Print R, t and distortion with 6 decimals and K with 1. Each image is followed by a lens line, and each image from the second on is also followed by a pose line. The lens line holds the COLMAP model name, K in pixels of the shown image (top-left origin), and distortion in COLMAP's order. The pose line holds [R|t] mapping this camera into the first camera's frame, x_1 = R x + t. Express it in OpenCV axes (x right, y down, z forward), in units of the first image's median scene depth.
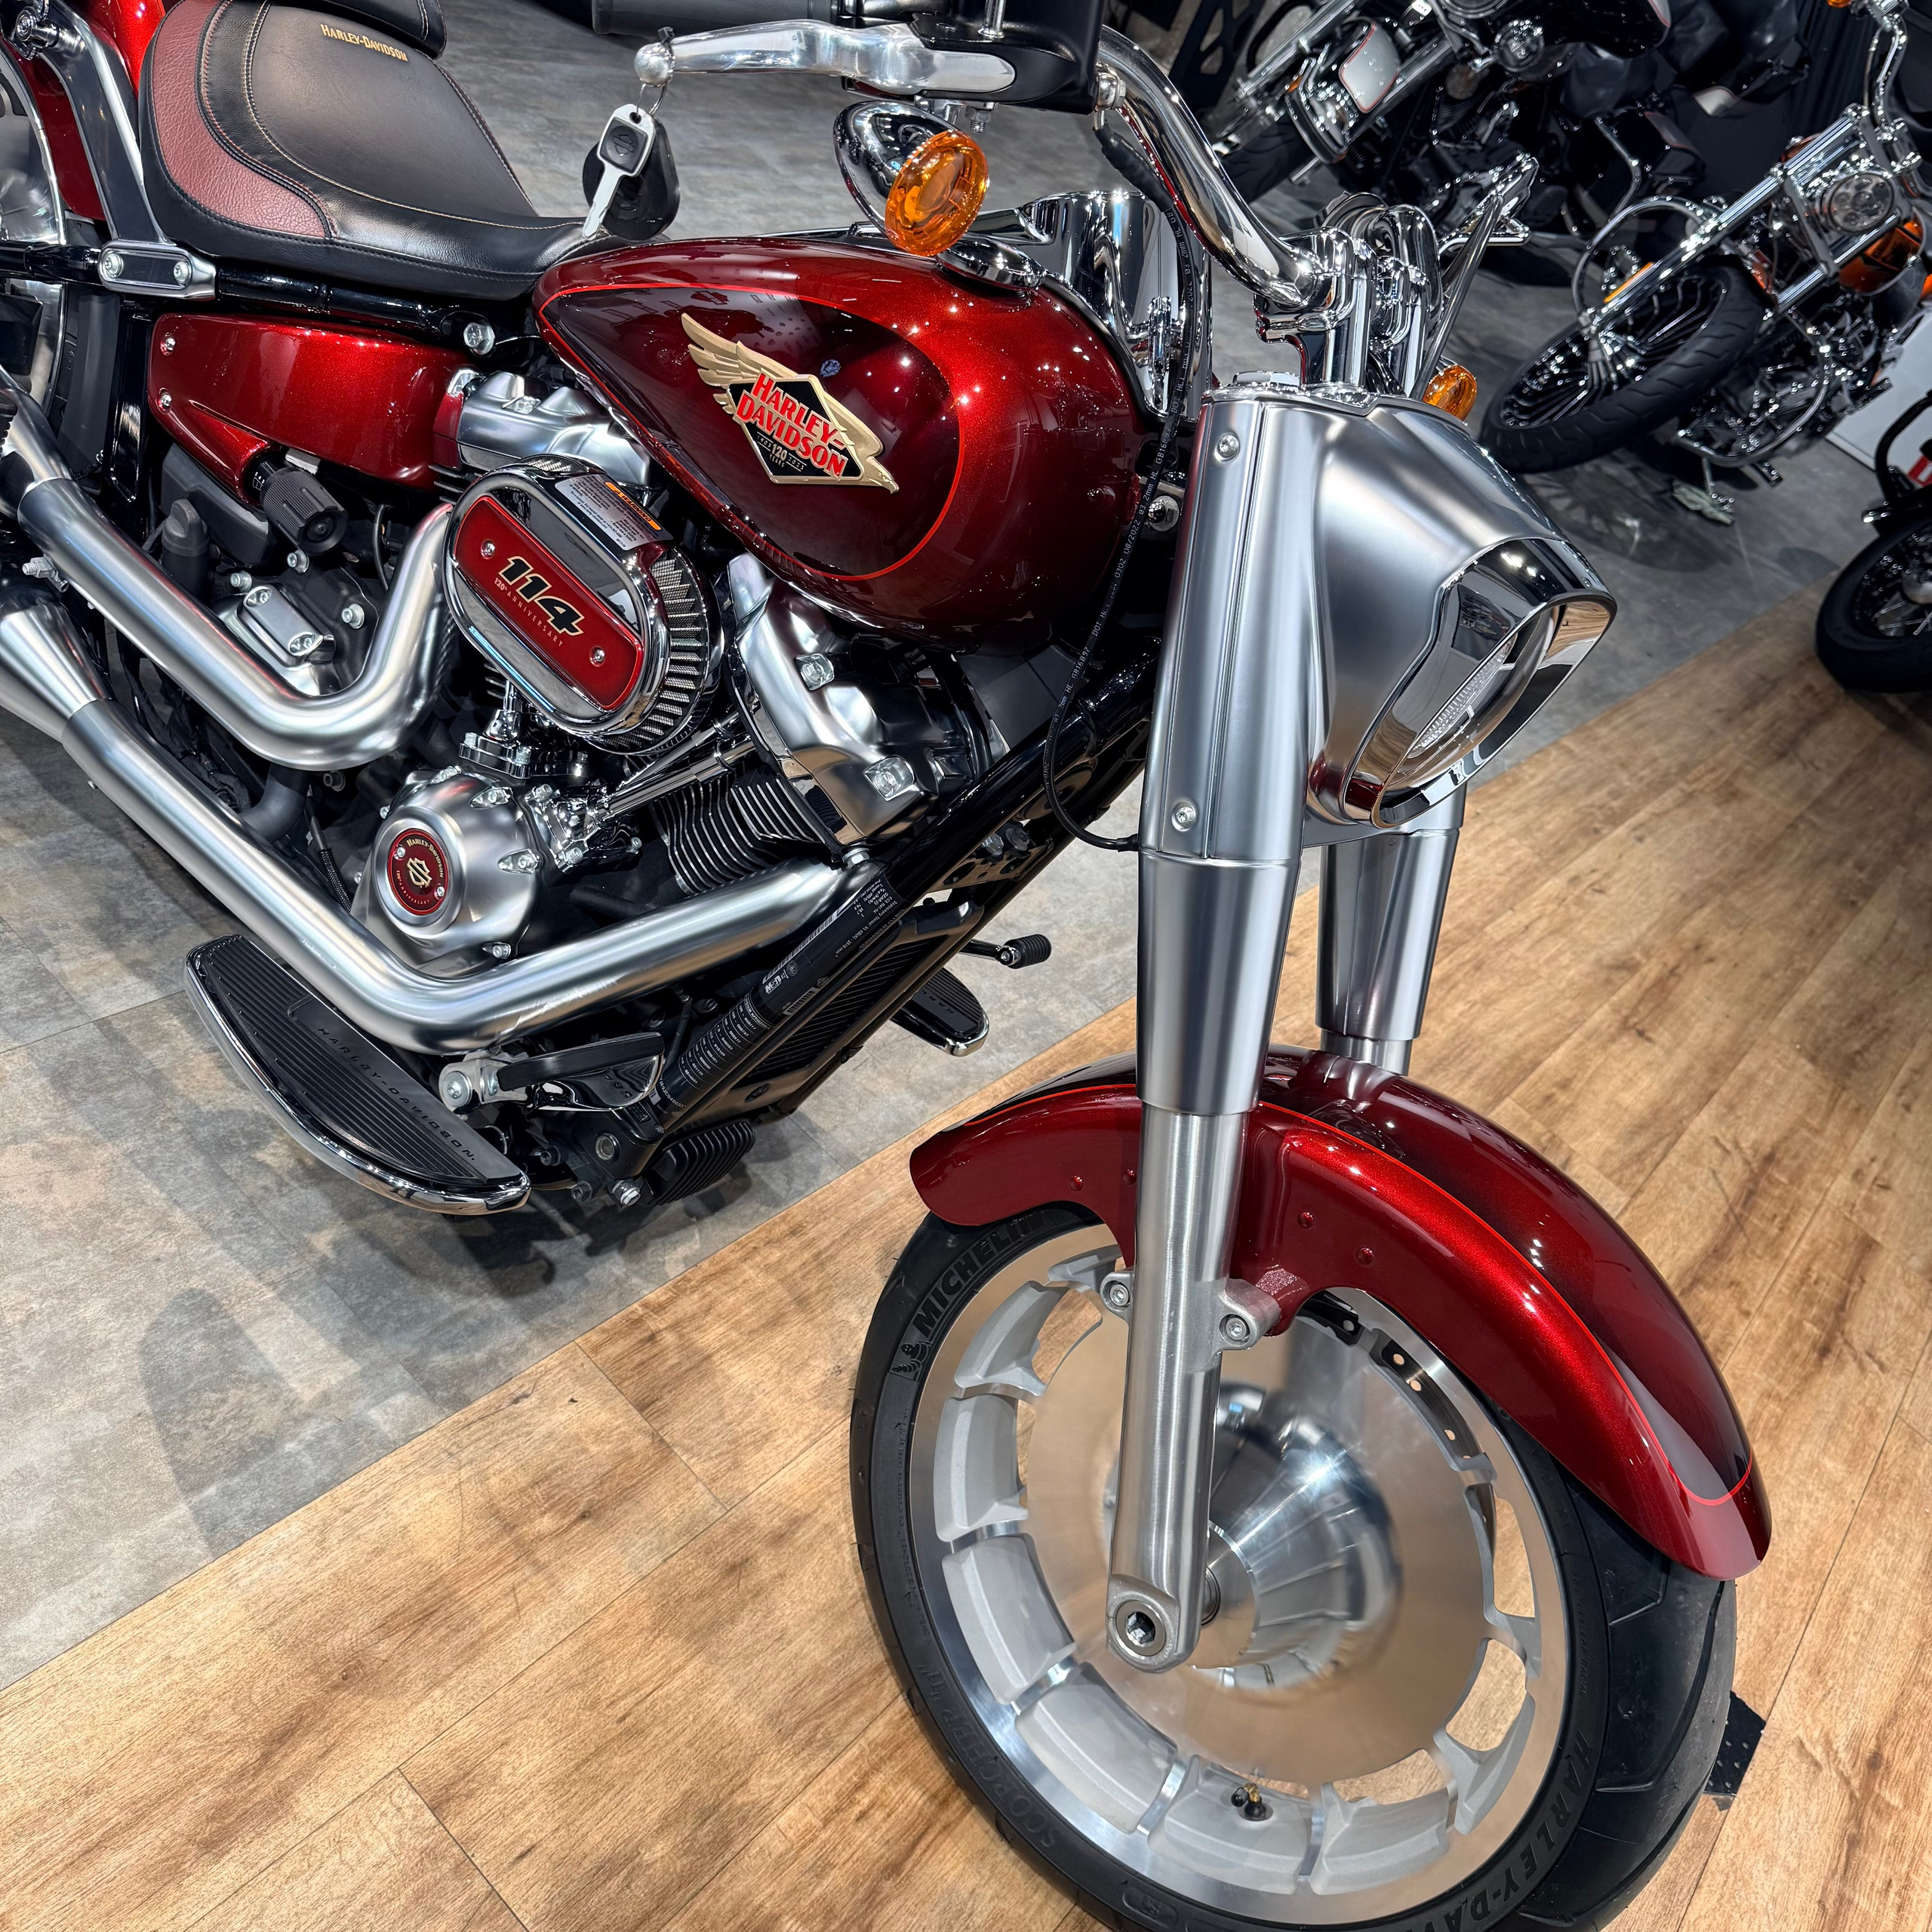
lens RADIAL K [[1848.0, 0, 977.1], [0, 1848.0, 969.2], [0, 0, 1]] dist [0.005960, 0.000000]
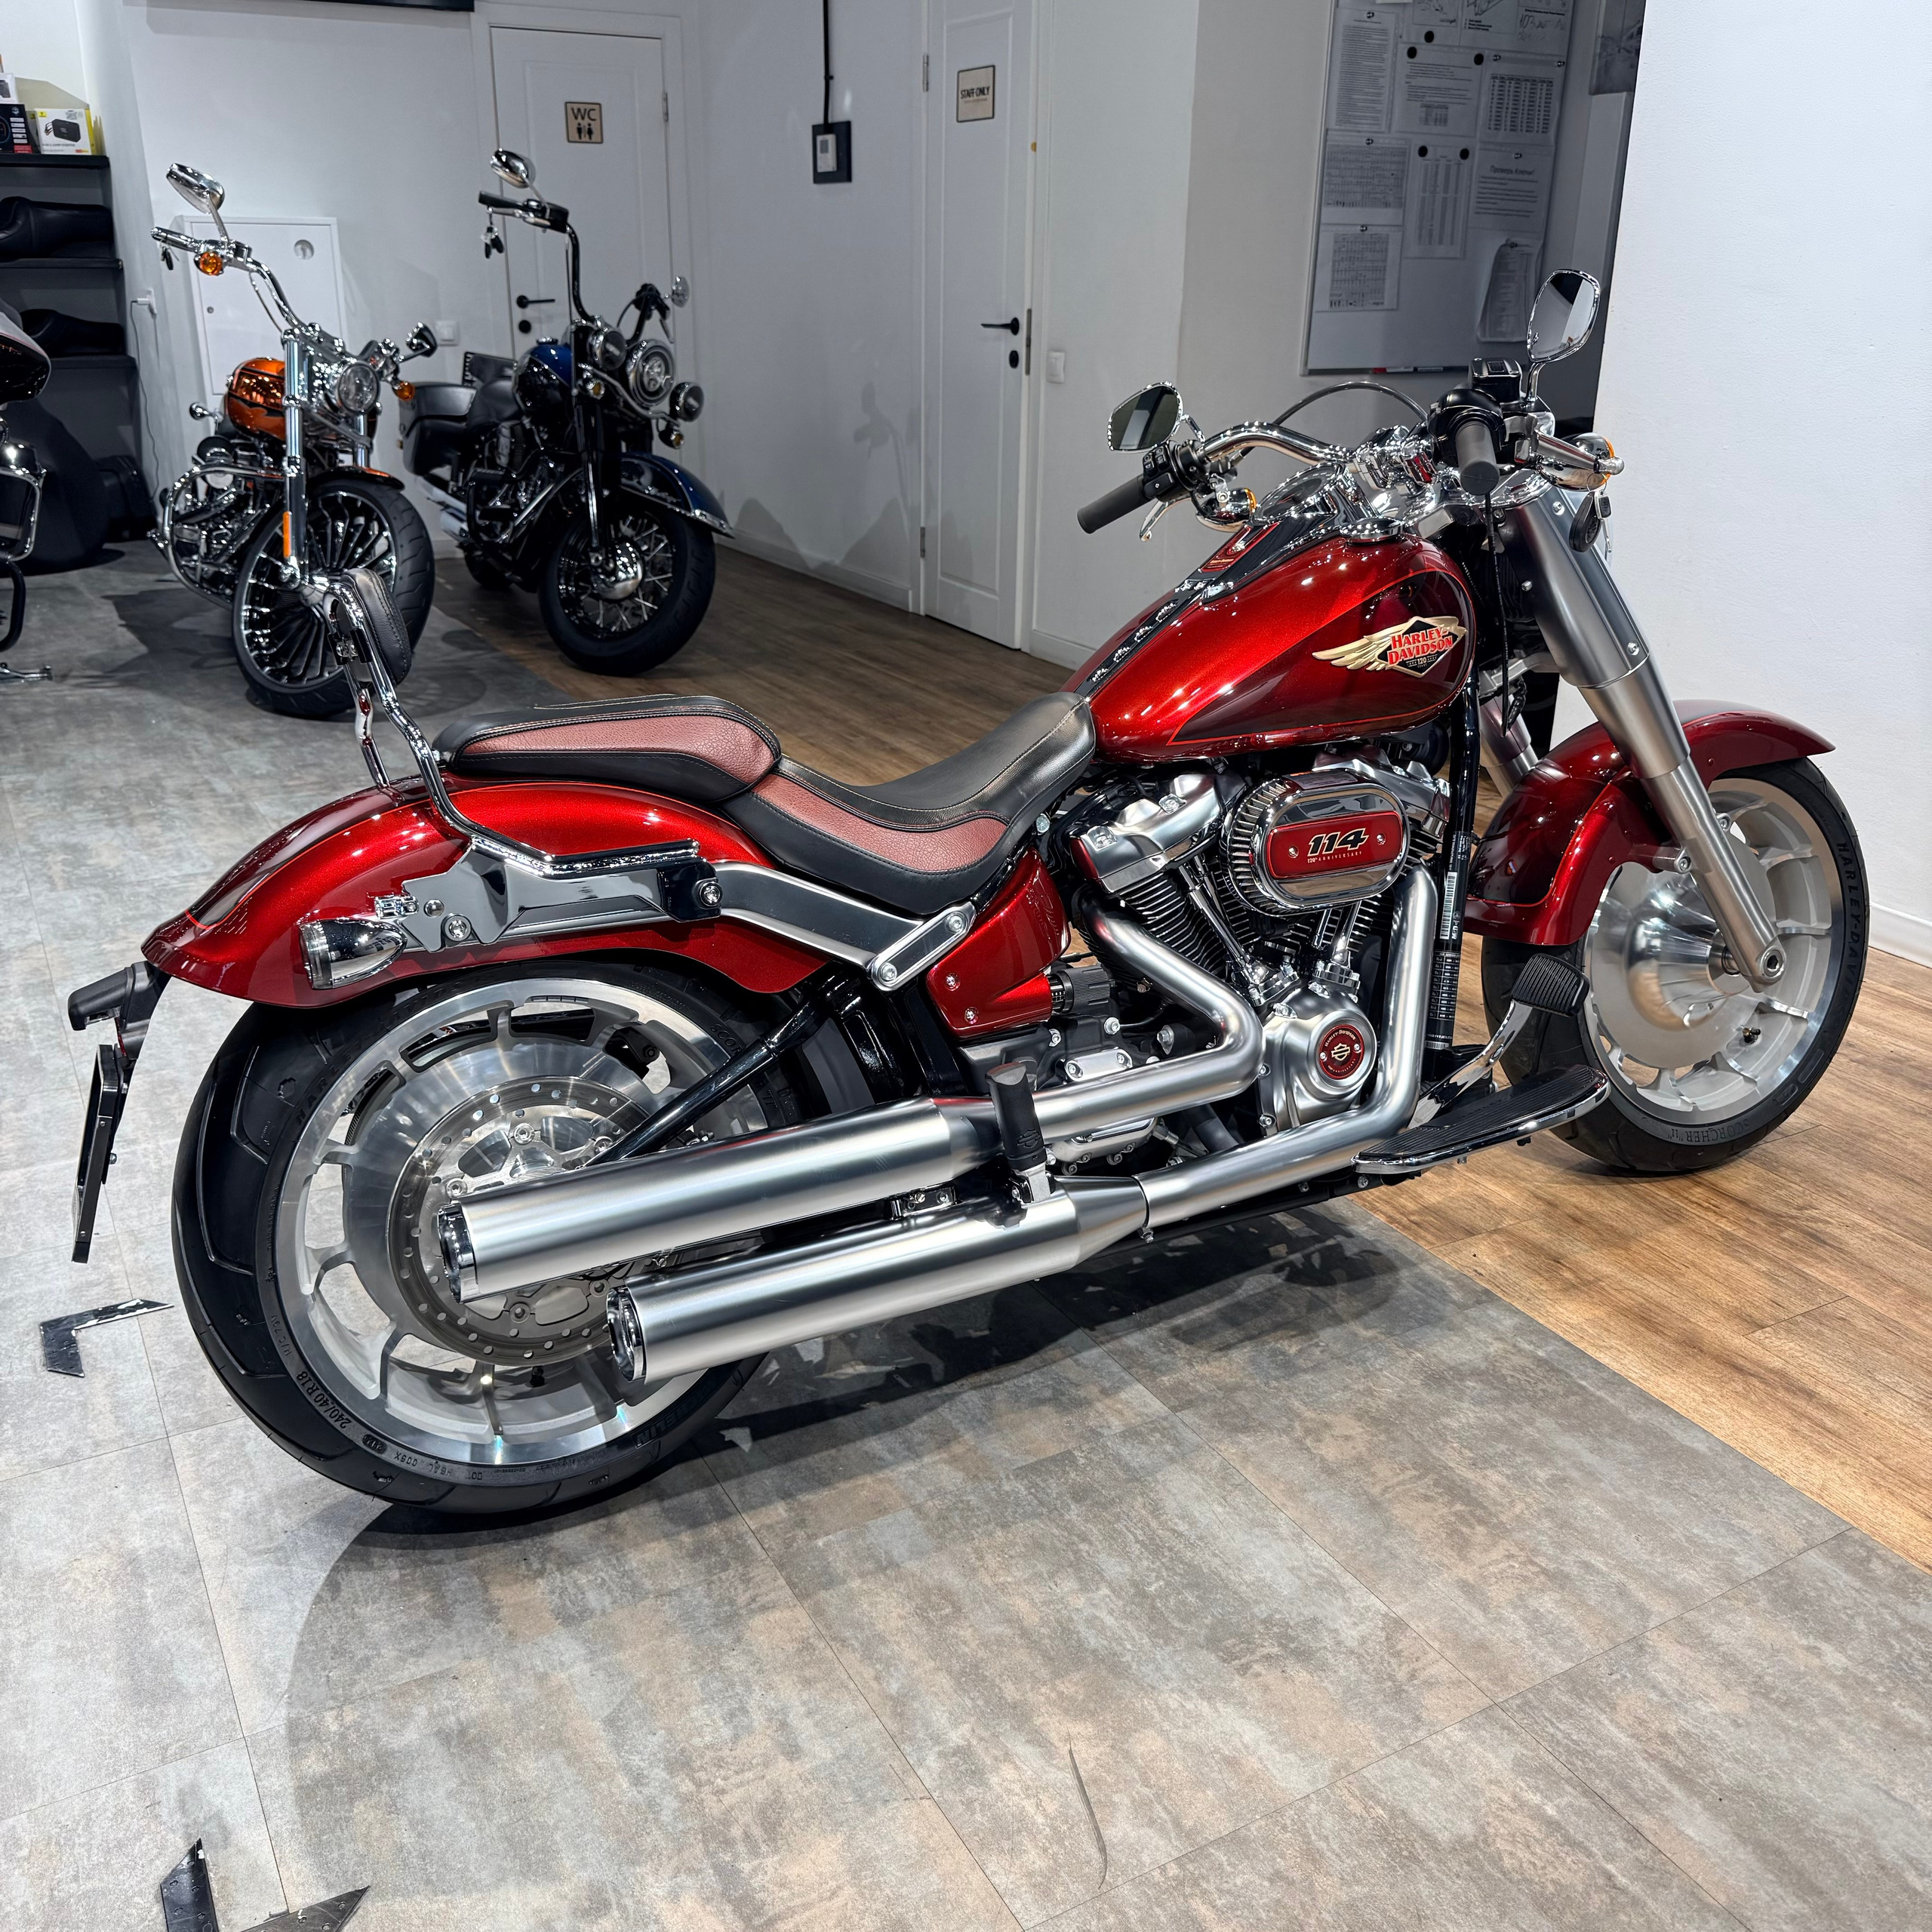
lens RADIAL K [[1848.0, 0, 967.1], [0, 1848.0, 951.9], [0, 0, 1]] dist [0.005960, 0.000000]
pose [[0.337415, -0.664882, 0.666395, -1.336984], [0.694279, 0.653827, 0.300810, -0.764307], [-0.635710, 0.361166, 0.682225, 0.116063]]
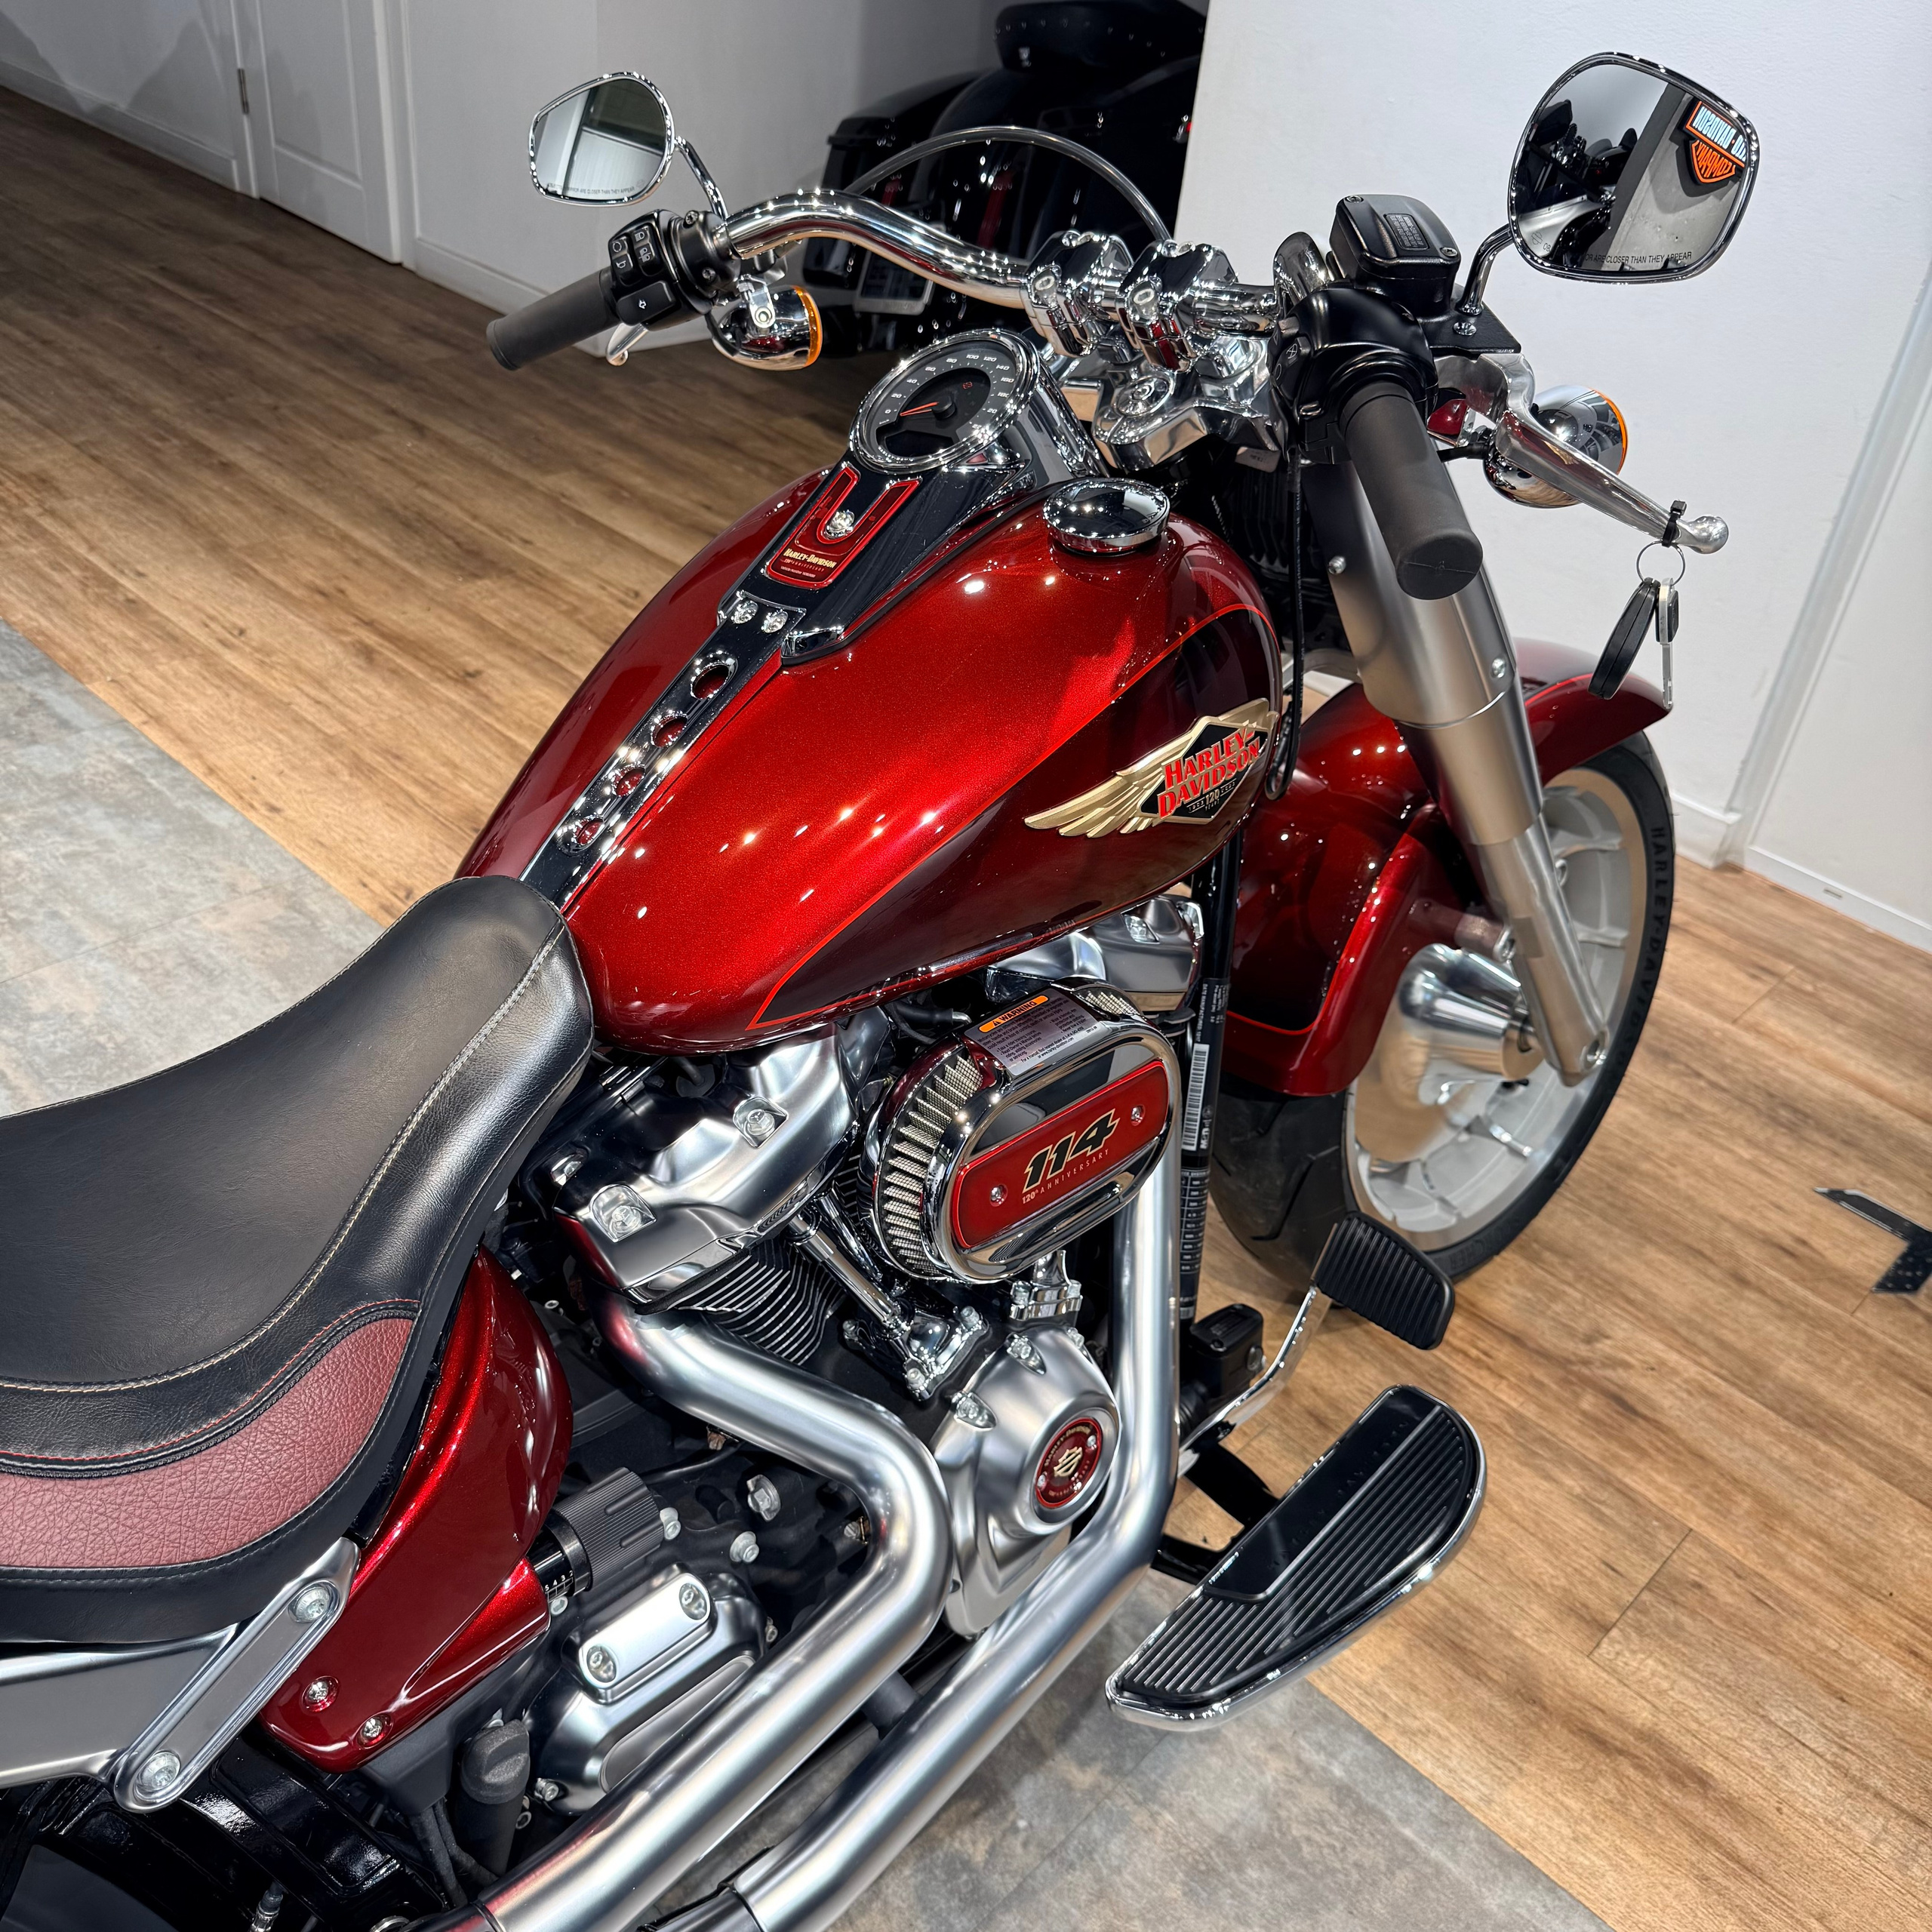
lens RADIAL K [[1848.0, 0, 976.6], [0, 1848.0, 948.6], [0, 0, 1]] dist [0.005960, 0.000000]
pose [[0.106347, -0.835459, 0.539165, -0.558659], [0.585416, 0.490907, 0.645211, -0.741364], [-0.803727, 0.247020, 0.541298, 0.484661]]
